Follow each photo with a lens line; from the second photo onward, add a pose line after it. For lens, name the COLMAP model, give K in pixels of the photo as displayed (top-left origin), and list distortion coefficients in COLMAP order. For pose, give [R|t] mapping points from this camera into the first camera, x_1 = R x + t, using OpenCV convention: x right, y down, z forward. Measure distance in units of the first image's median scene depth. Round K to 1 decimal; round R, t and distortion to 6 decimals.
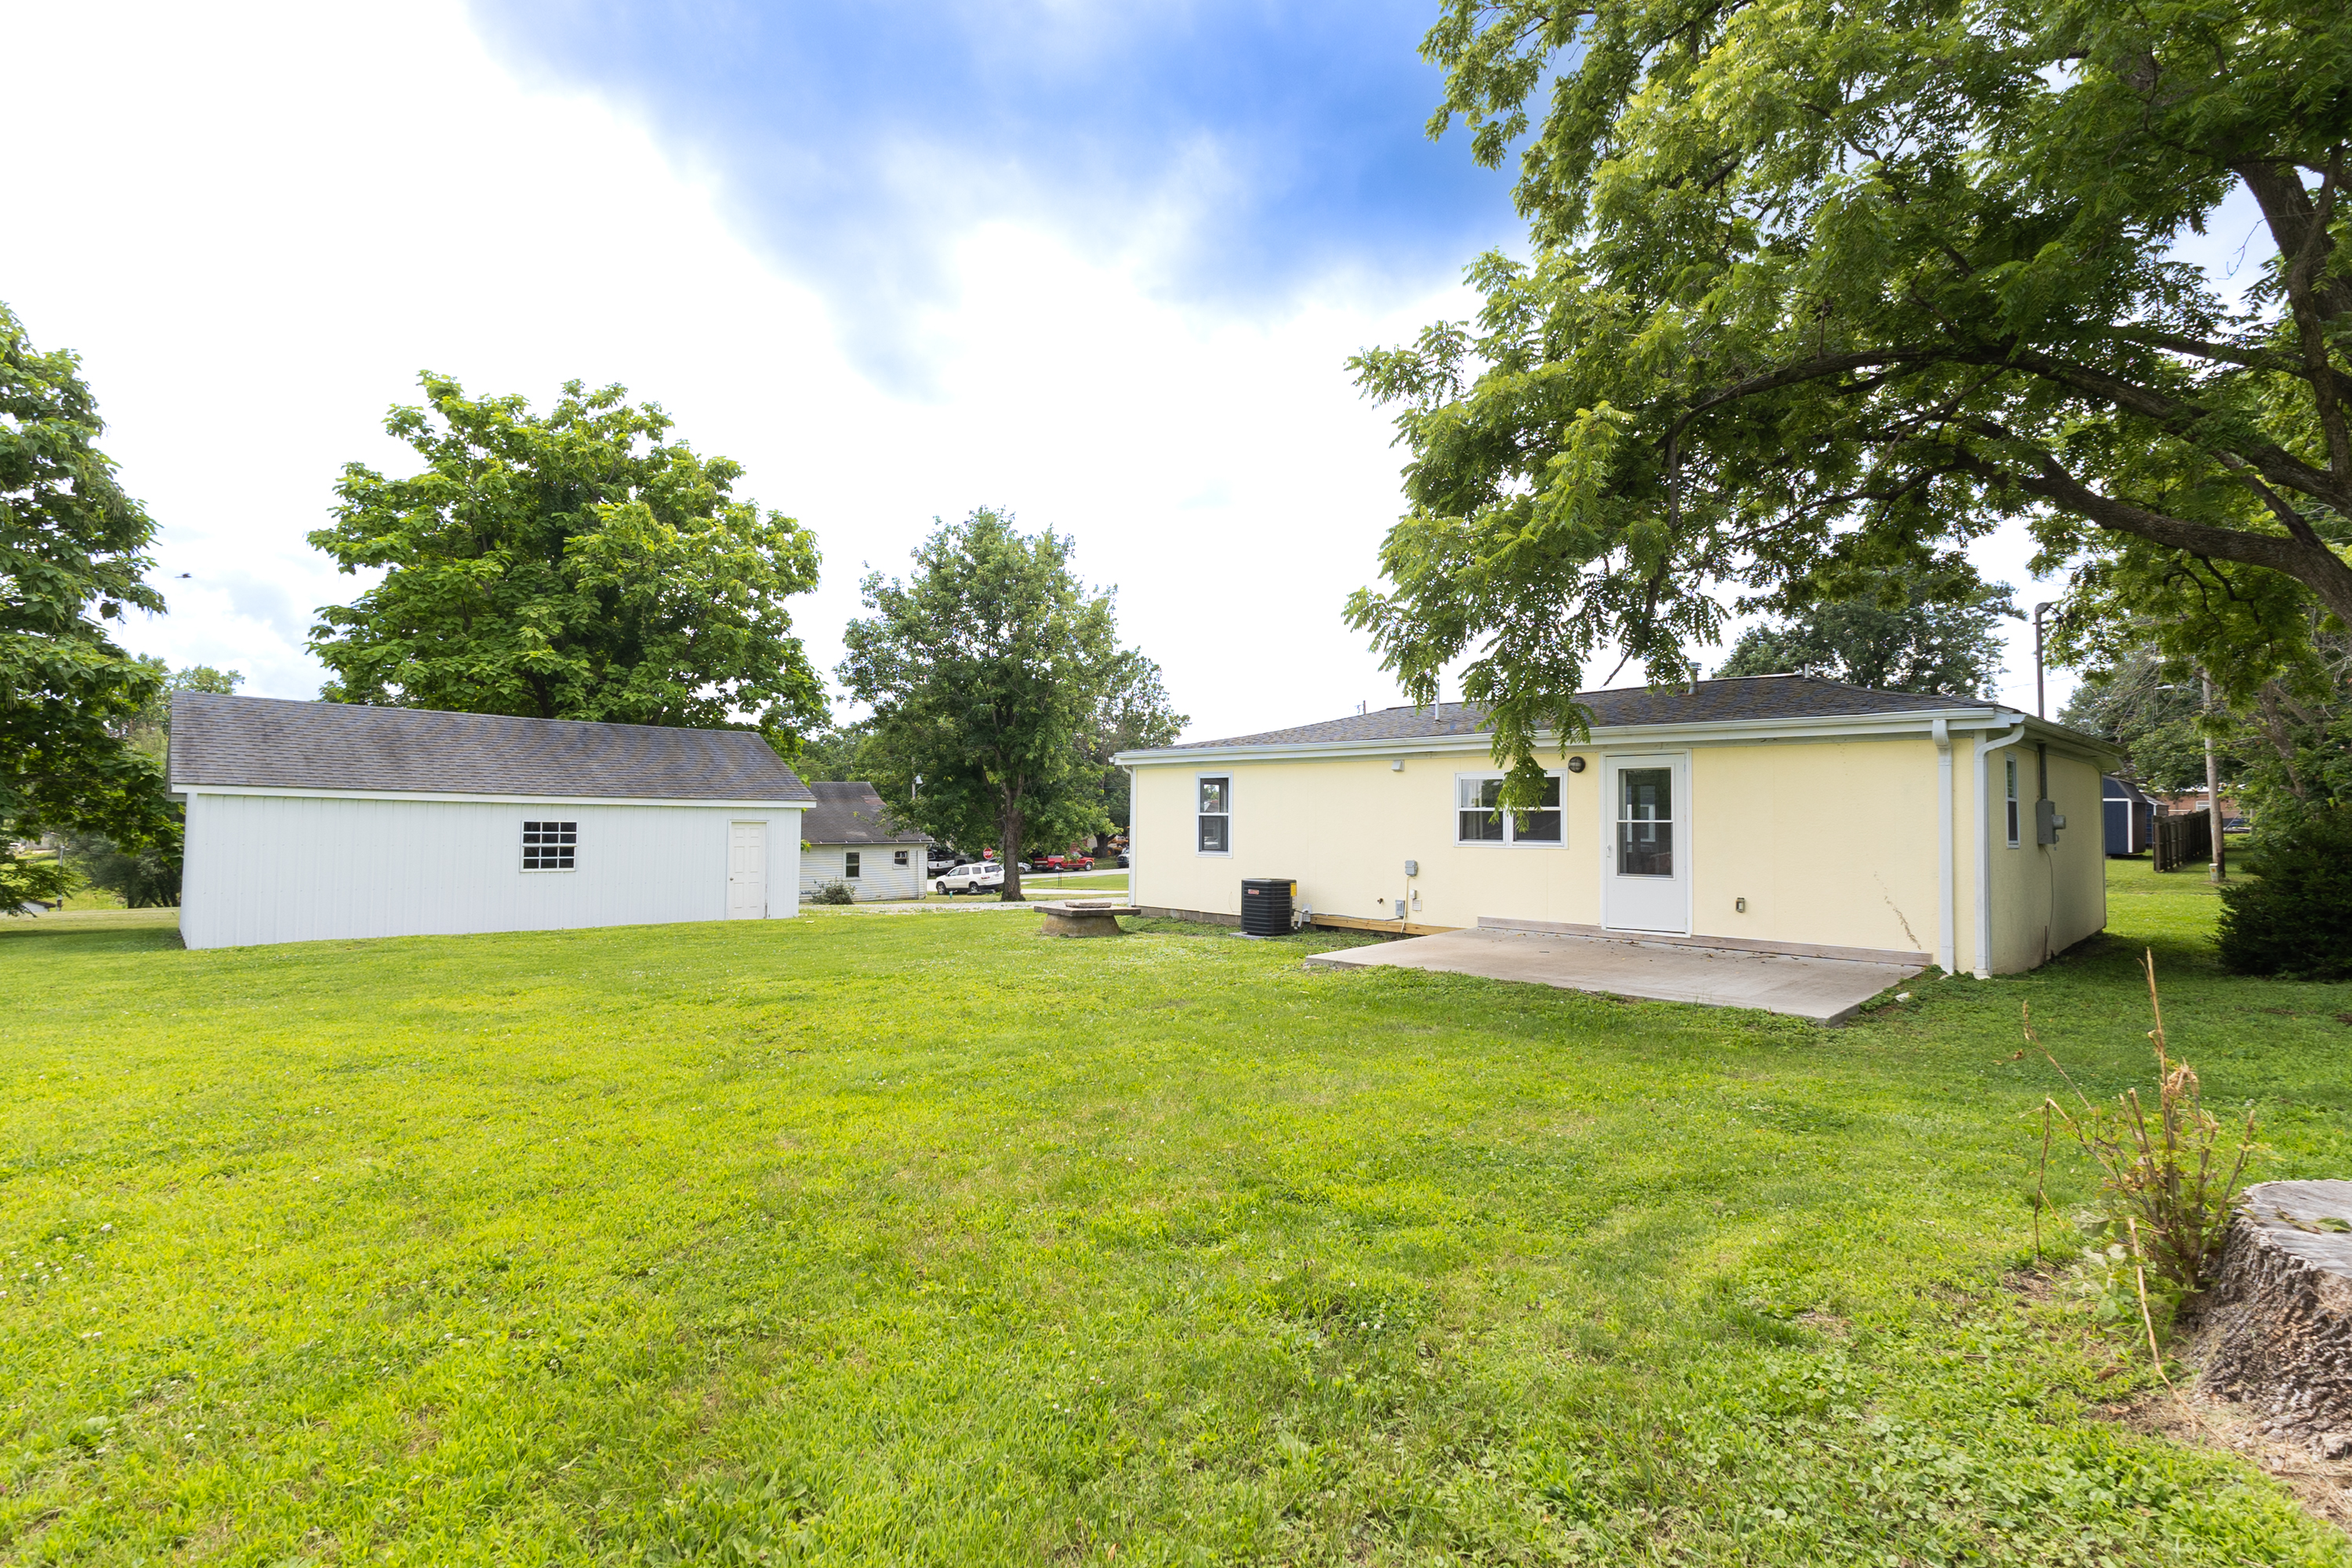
lens RADIAL K [[1074.0, 0, 1169.7], [0, 1074.0, 779.1], [0, 0, 1]] dist [0.017358, -0.001328]
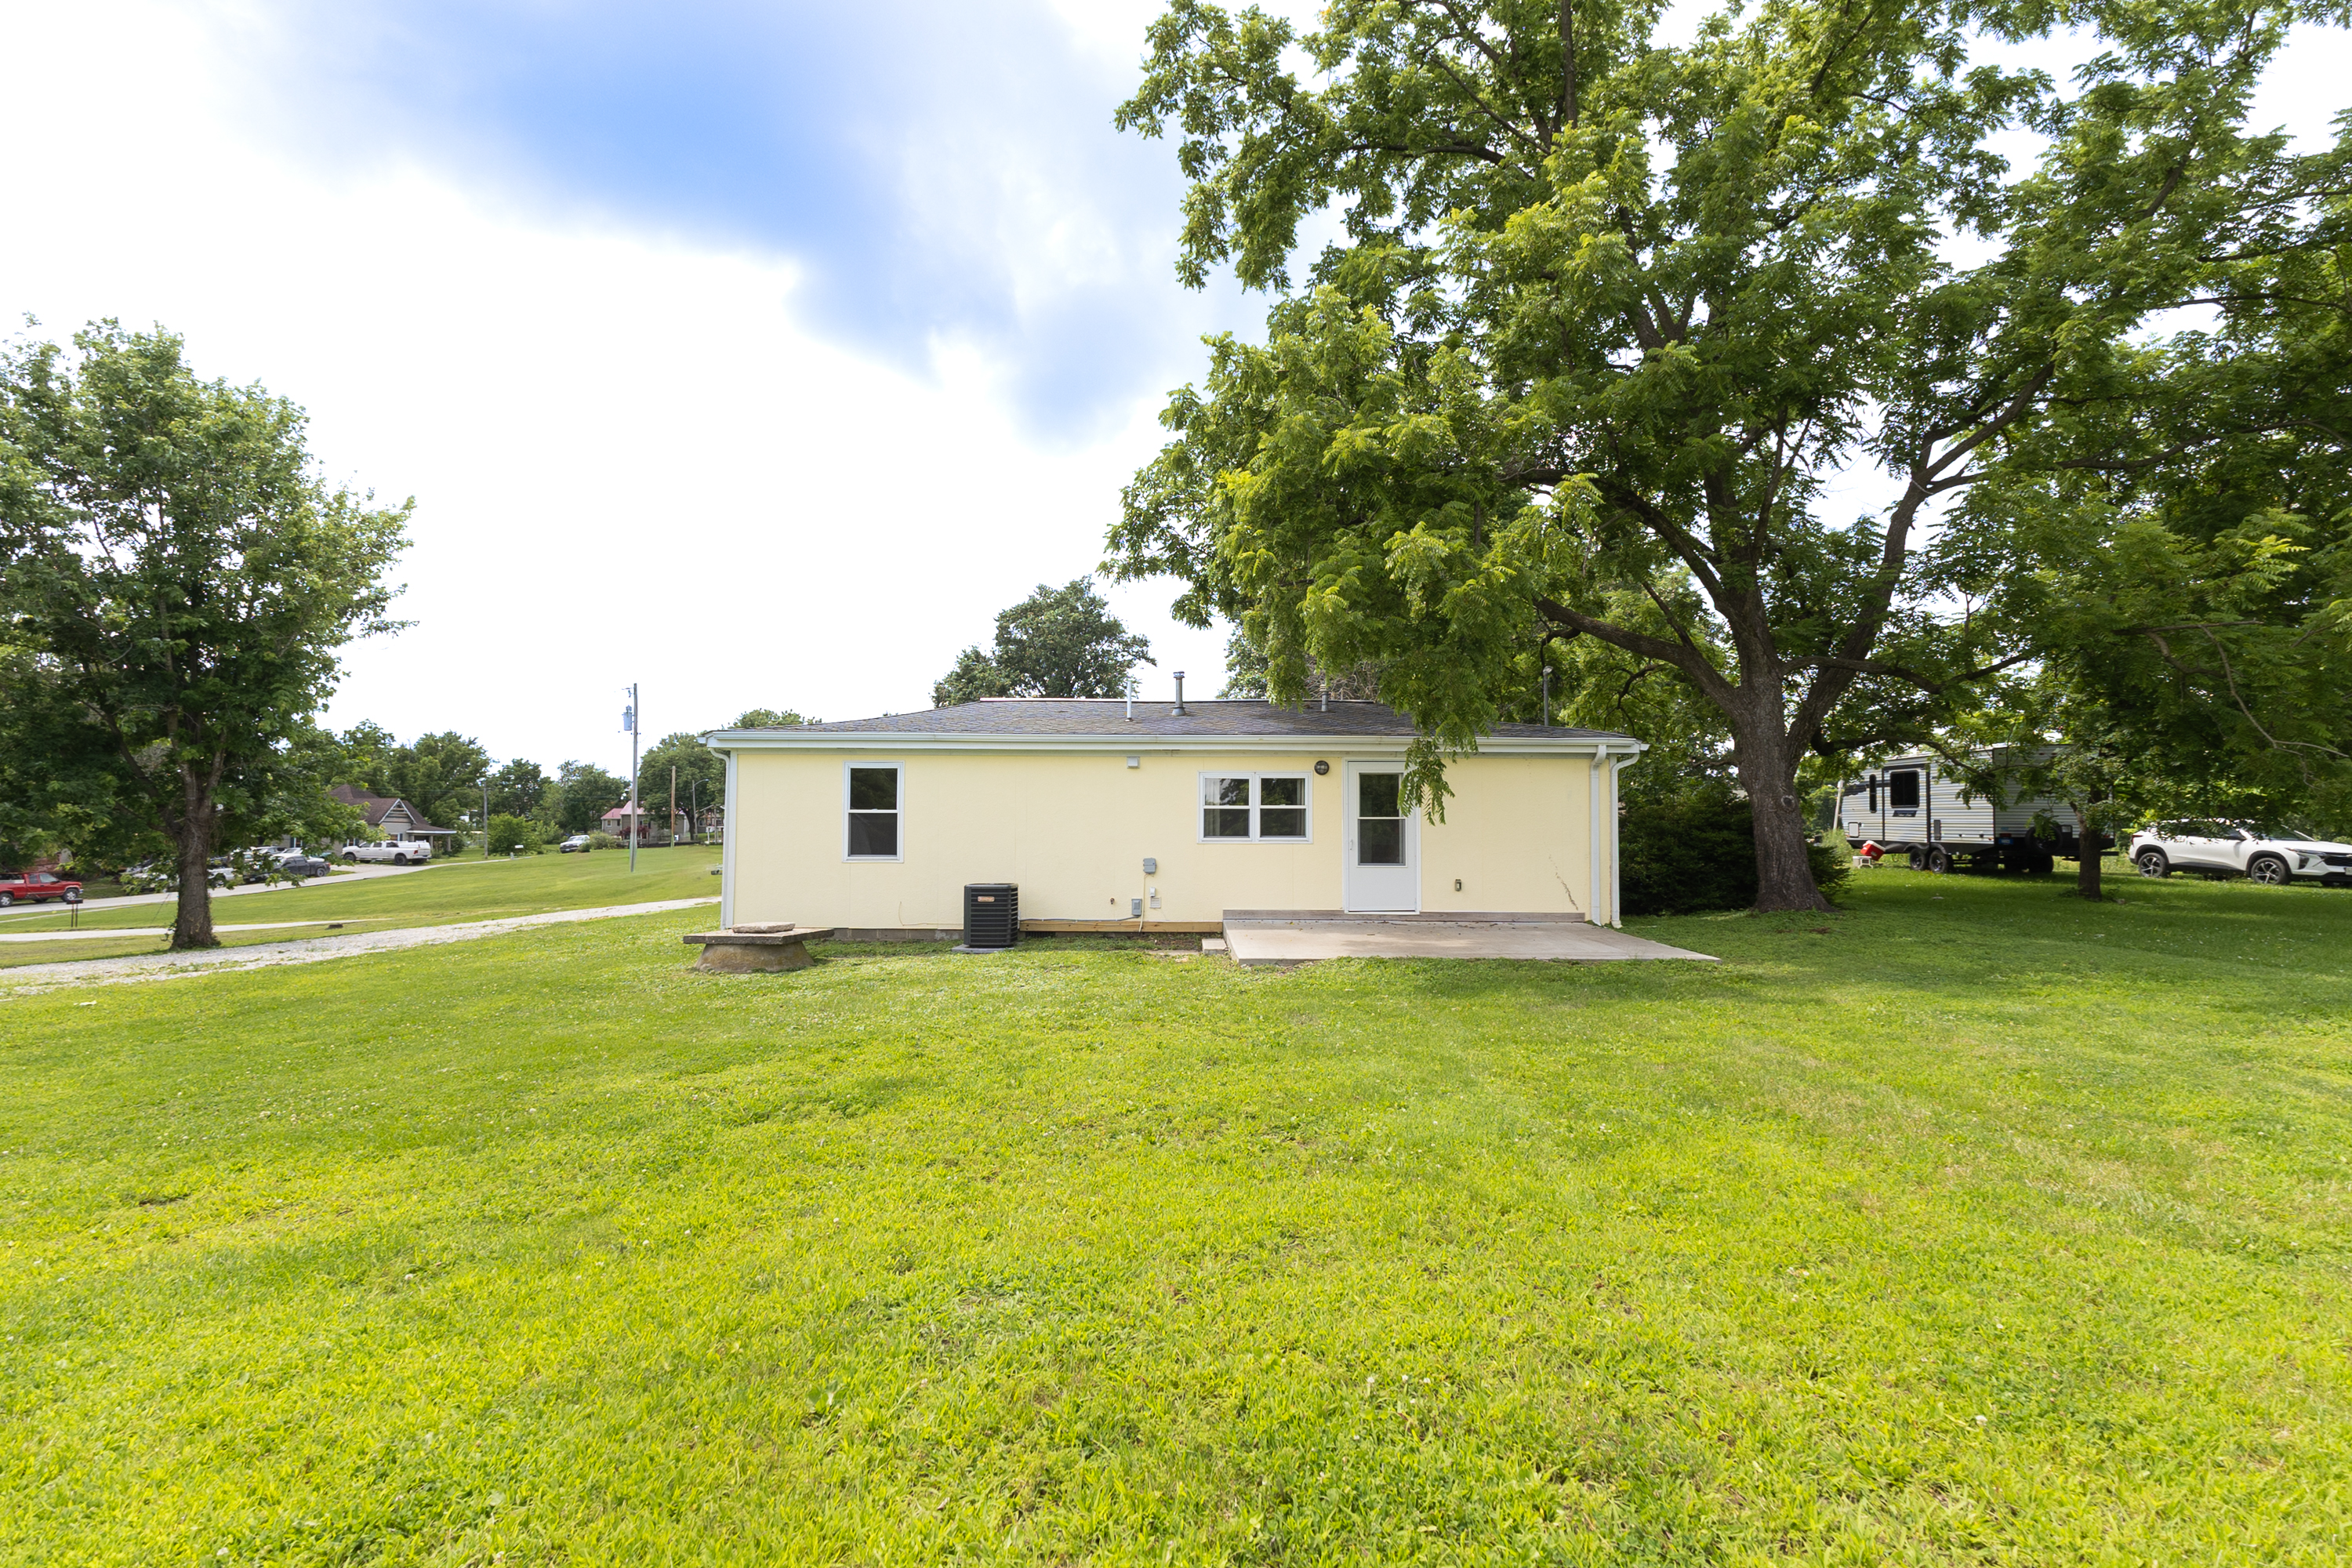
lens RADIAL K [[1074.0, 0, 1178.3], [0, 1074.0, 789.2], [0, 0, 1]] dist [0.017358, -0.001328]
pose [[0.708425, 0.018254, 0.705550, -0.433167], [-0.024494, 0.999699, -0.001271, 0.011548], [-0.705361, -0.016381, 0.708659, 0.259818]]
